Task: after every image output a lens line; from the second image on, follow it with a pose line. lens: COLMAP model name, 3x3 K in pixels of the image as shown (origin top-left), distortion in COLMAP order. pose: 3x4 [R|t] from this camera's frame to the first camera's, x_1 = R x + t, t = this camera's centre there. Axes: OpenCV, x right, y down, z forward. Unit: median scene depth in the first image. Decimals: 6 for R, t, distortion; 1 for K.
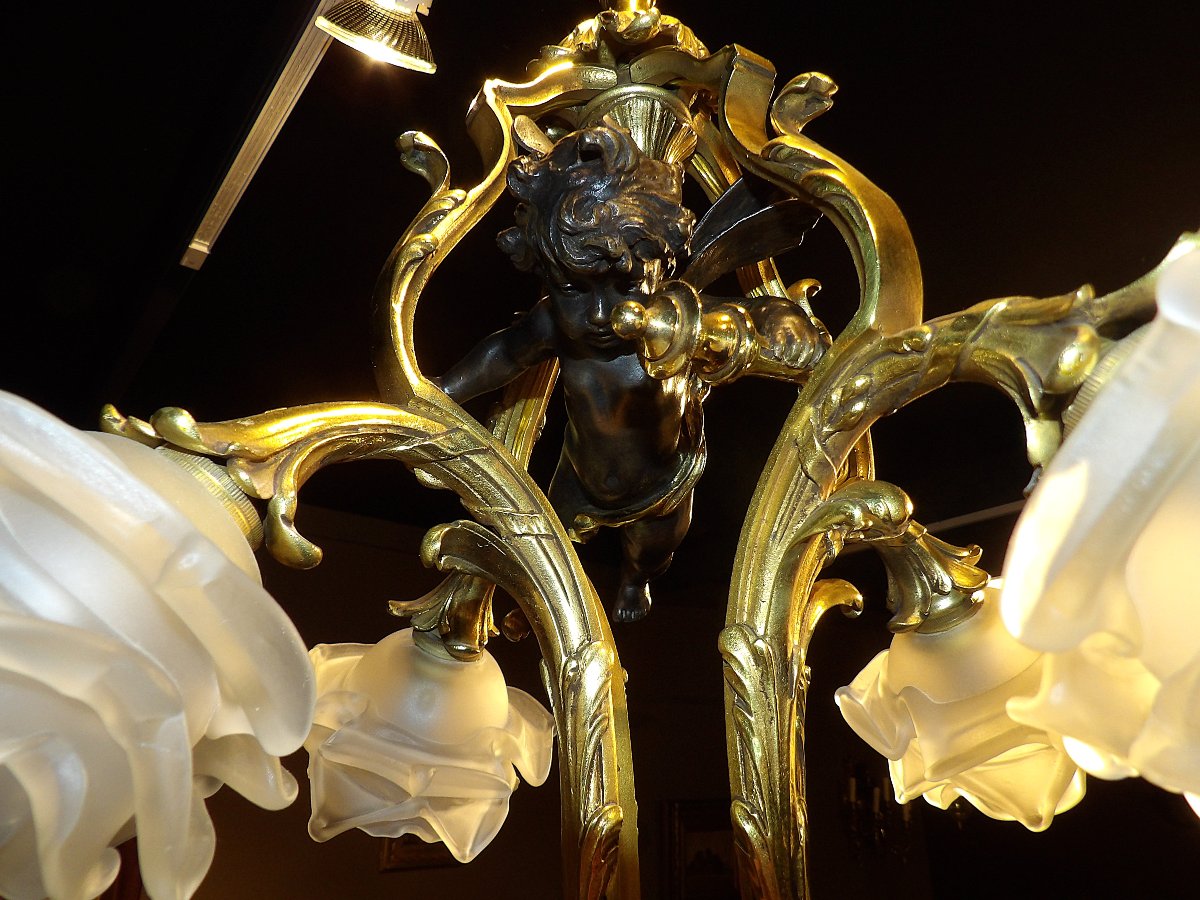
lens RADIAL K [[846.5, 0, 600.0], [0, 846.5, 450.0], [0, 0, 1]] dist [-0.044479, 0.043187]
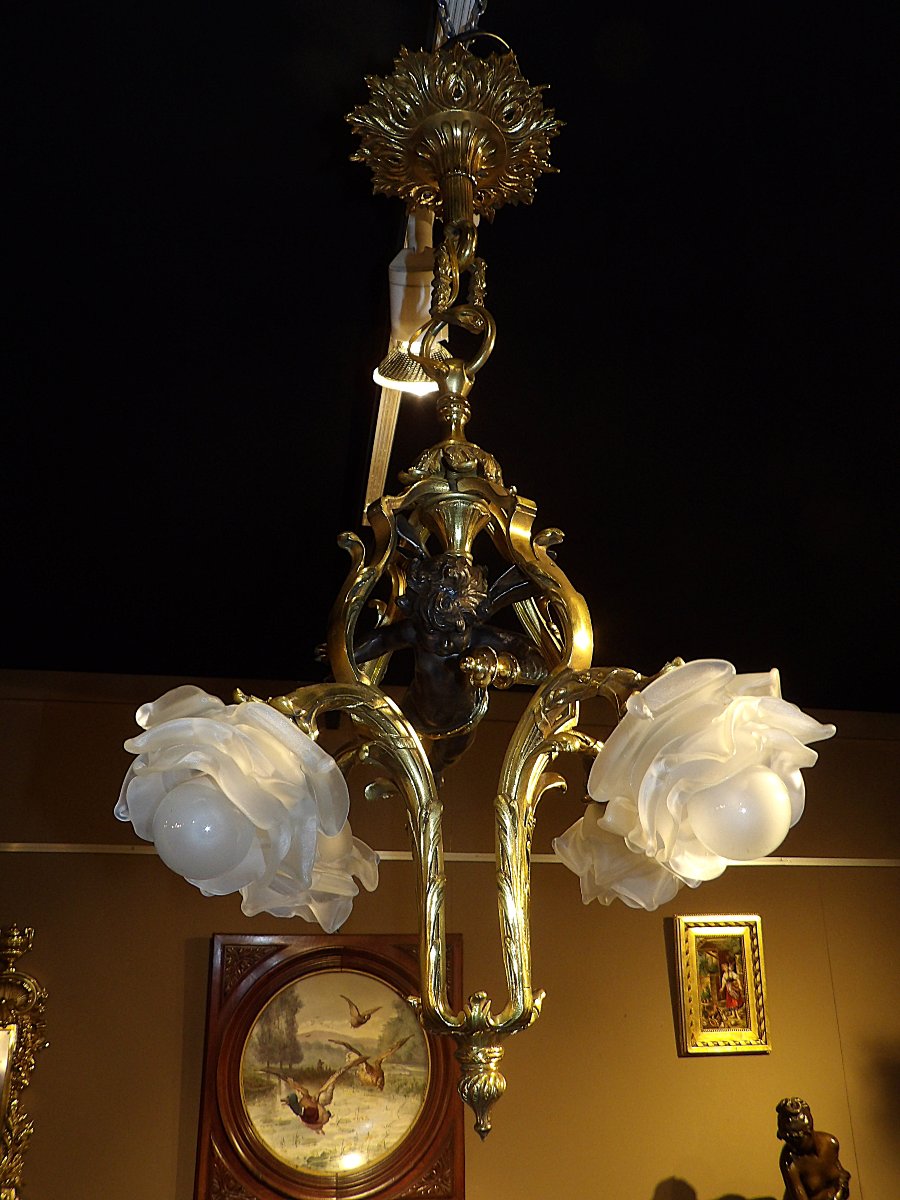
lens RADIAL K [[991.7, 0, 459.0], [0, 991.7, 623.0], [0, 0, 1]] dist [-0.008629, 0.016059]
pose [[0.989155, 0.051656, 0.137491, -0.310666], [-0.054292, 0.998405, 0.015491, -0.256565], [-0.136472, -0.022788, 0.990382, -1.446383]]
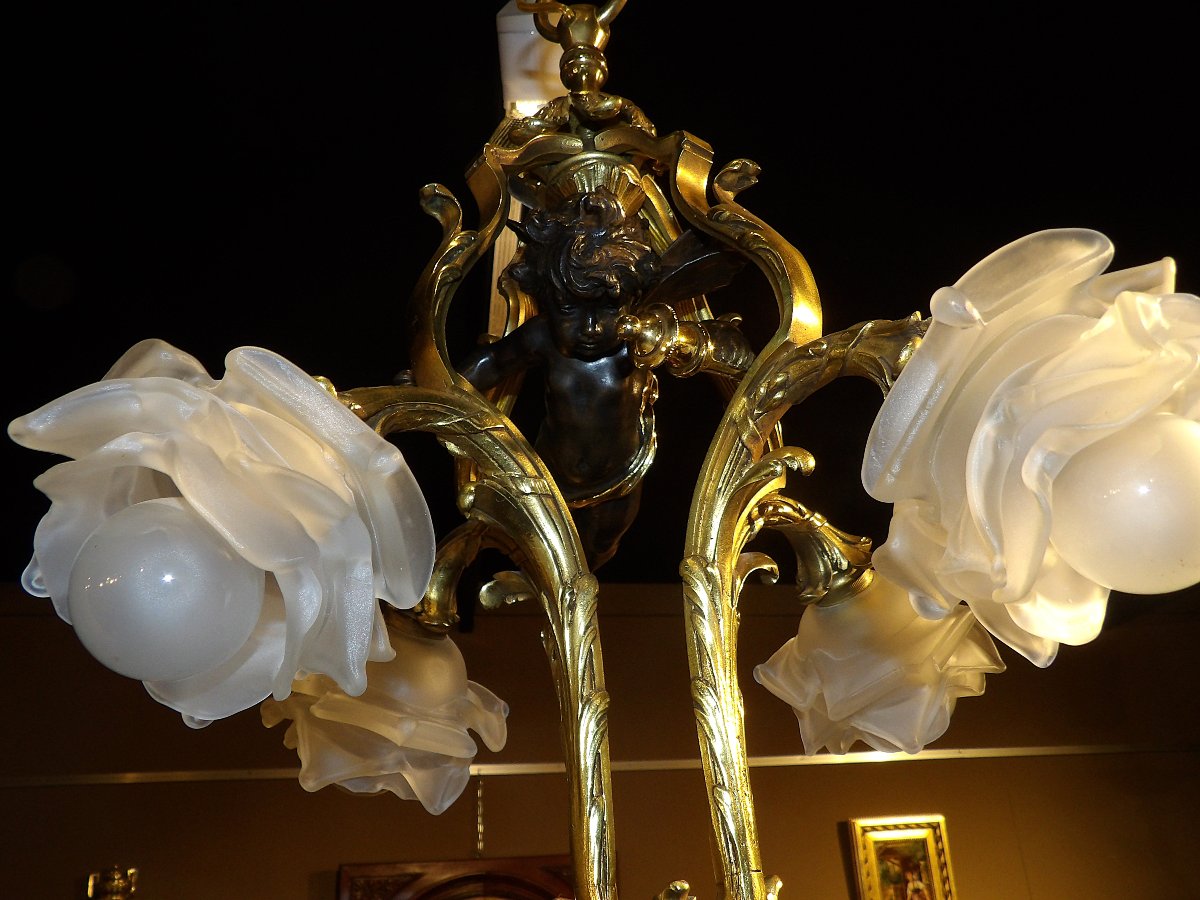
lens RADIAL K [[991.7, 0, 600.0], [0, 991.7, 450.0], [0, 0, 1]] dist [-0.008629, 0.016059]
pose [[0.989884, 0.016686, 0.140891, -0.204983], [-0.006218, 0.997208, -0.074416, 0.149572], [-0.141740, 0.072787, 0.987224, -0.546657]]
